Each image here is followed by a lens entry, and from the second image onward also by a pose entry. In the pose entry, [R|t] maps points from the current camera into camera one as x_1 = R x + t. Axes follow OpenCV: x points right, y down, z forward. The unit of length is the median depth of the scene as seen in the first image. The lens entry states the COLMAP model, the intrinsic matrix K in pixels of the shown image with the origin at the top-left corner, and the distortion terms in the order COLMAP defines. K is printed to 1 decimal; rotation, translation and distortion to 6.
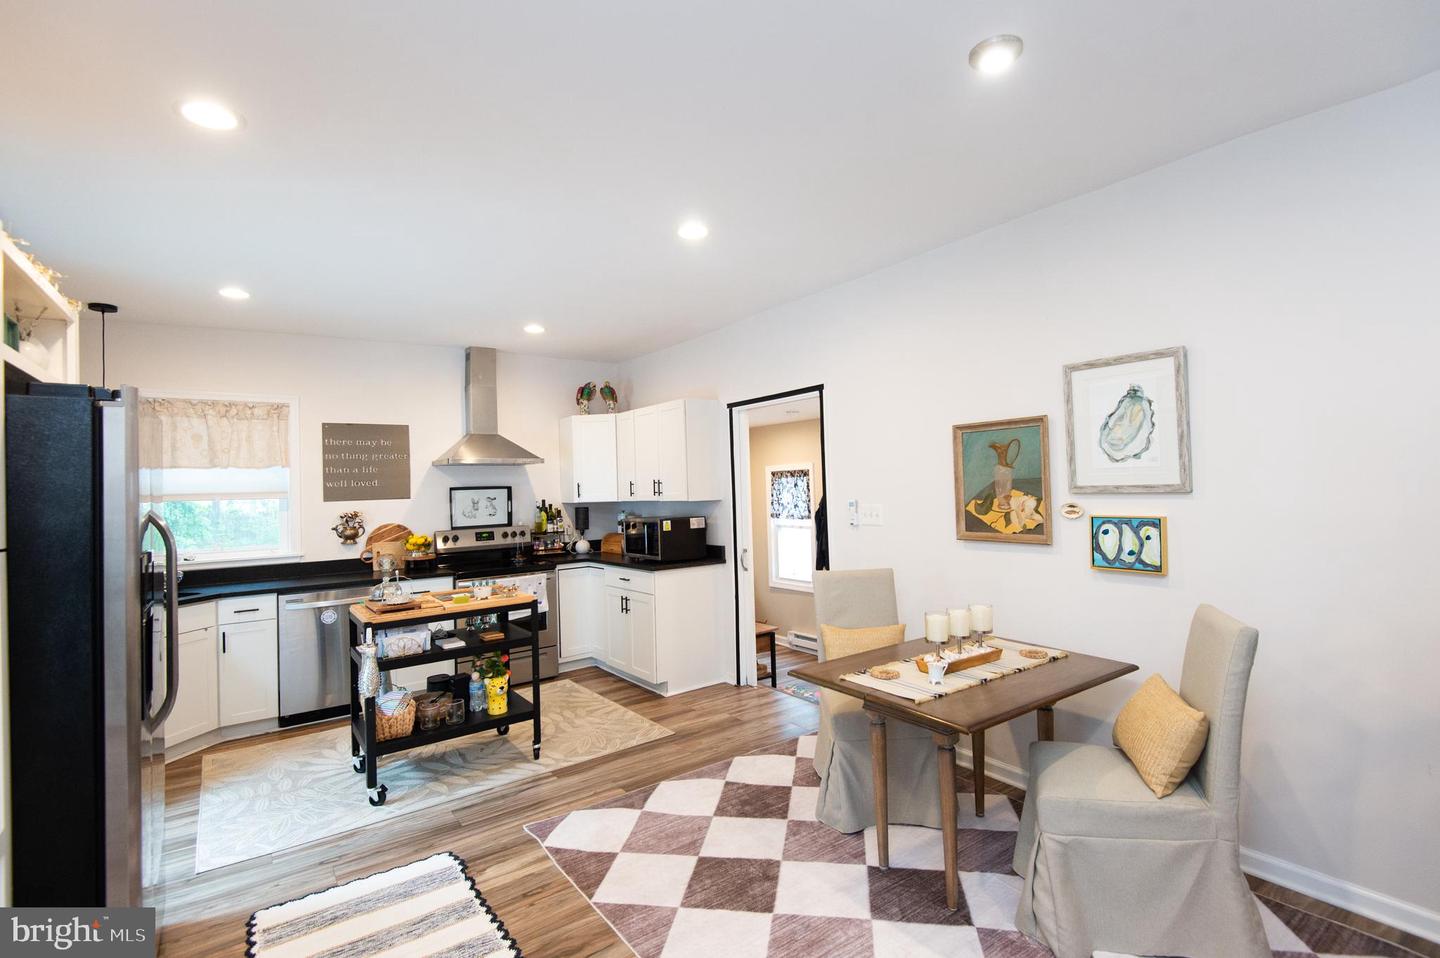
lens RADIAL K [[665.5, 0, 715.4], [0, 665.5, 480.6], [0, 0, 1]] dist [0.017009, -0.009642]
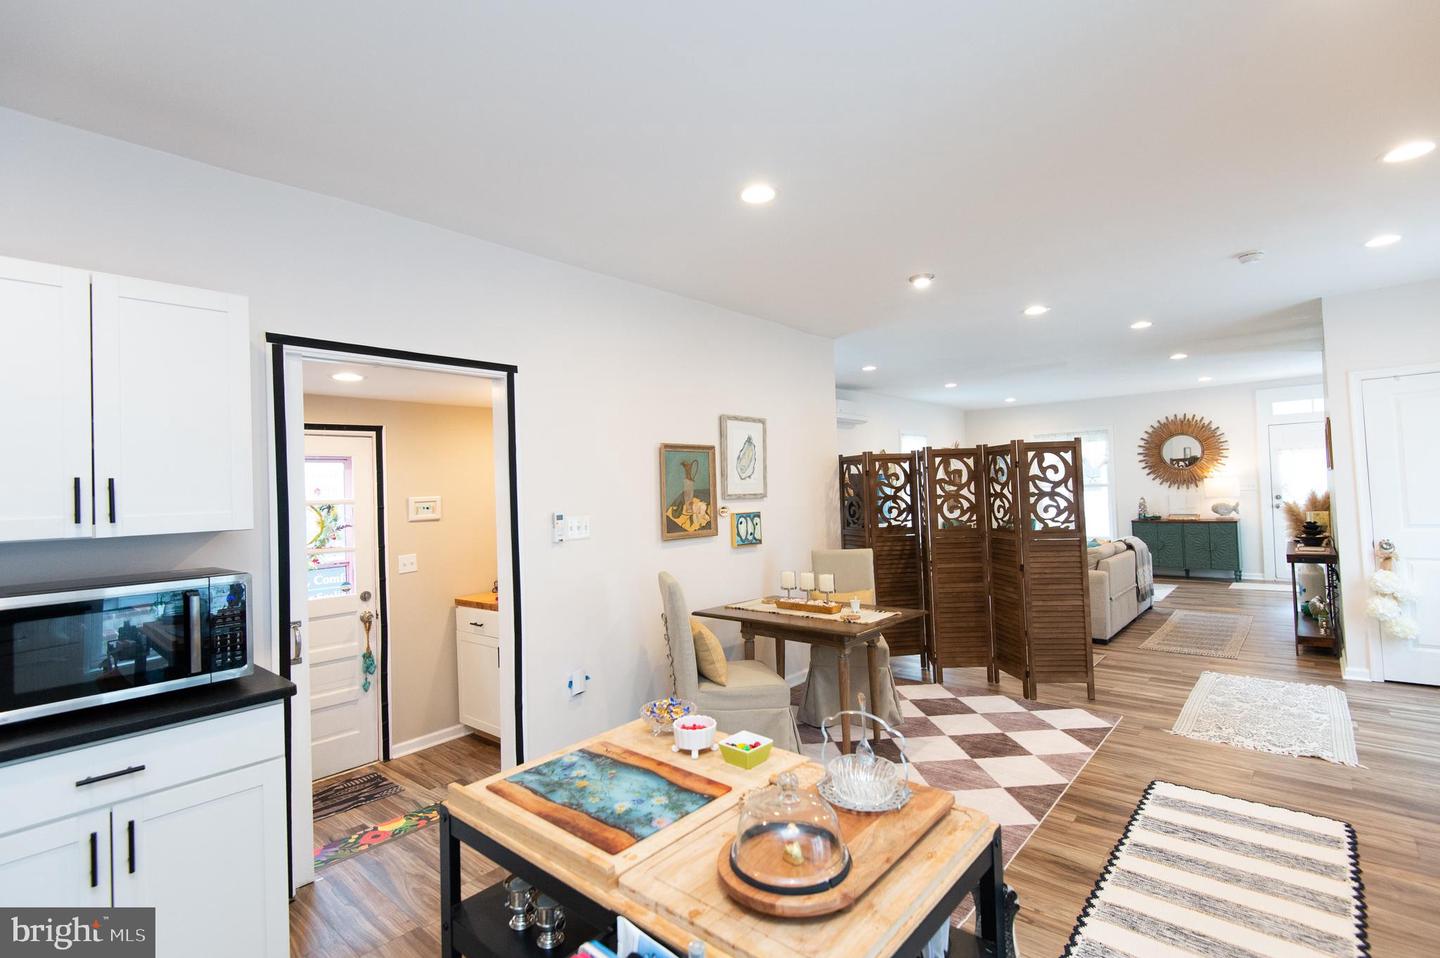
lens RADIAL K [[665.5, 0, 723.1], [0, 665.5, 475.4], [0, 0, 1]] dist [0.017009, -0.009642]
pose [[-0.233679, 0.052062, 0.970919, -0.927407], [0.020140, 0.998610, -0.048700, 0.037813], [-0.972105, 0.008174, -0.234403, 1.351329]]
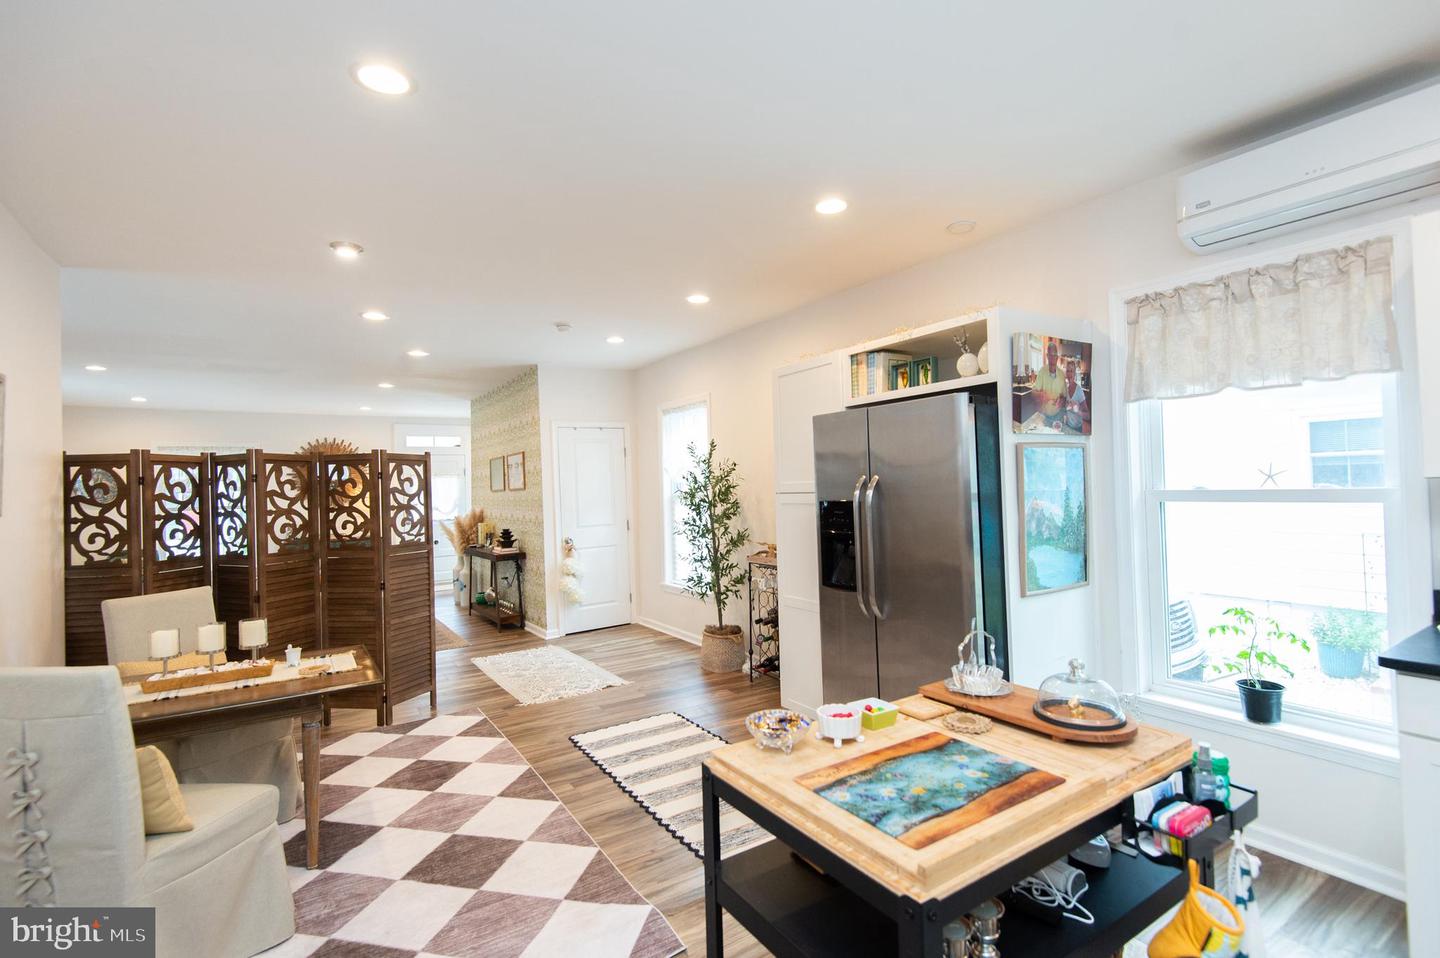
lens RADIAL K [[665.5, 0, 720.9], [0, 665.5, 474.8], [0, 0, 1]] dist [0.017009, -0.009642]
pose [[-0.998246, 0.050016, 0.031680, -0.463742], [0.048880, 0.998167, -0.035671, 0.036817], [-0.033406, -0.034060, -0.998861, 1.684900]]
